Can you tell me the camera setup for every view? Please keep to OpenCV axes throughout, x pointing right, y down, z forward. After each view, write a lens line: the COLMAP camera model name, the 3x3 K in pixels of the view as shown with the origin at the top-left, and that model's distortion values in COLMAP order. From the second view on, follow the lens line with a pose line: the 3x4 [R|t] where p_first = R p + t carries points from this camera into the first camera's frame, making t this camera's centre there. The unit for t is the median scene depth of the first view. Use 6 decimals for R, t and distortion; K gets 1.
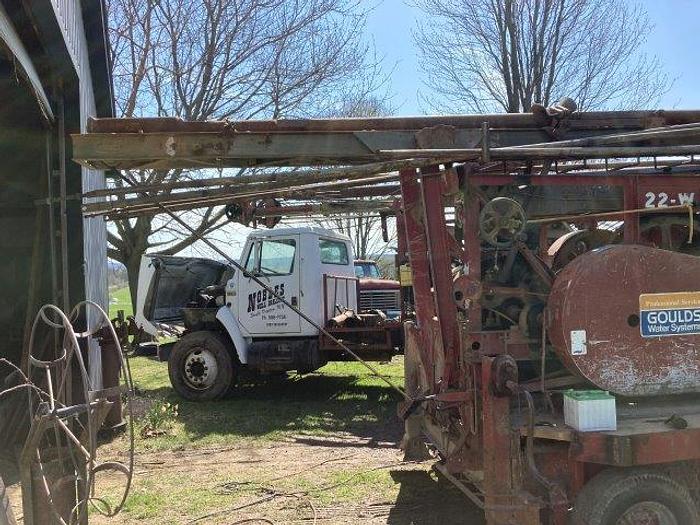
lens RADIAL K [[582.6, 0, 350.0], [0, 582.6, 262.5], [0, 0, 1]] dist [0.010278, -0.003087]
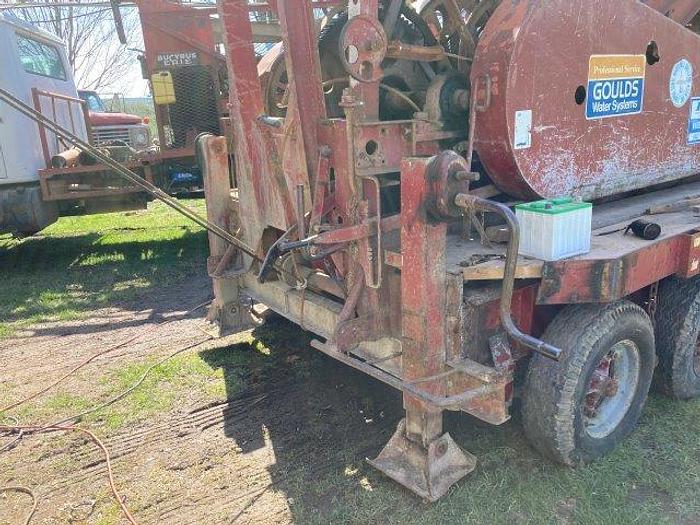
lens RADIAL K [[575.8, 0, 350.0], [0, 575.8, 262.5], [0, 0, 1]] dist [0.013118, -0.002852]
pose [[0.891715, -0.137785, 0.431114, -0.054854], [0.021649, 0.964429, 0.263454, 0.074085], [-0.452079, -0.225593, 0.862979, 0.347194]]
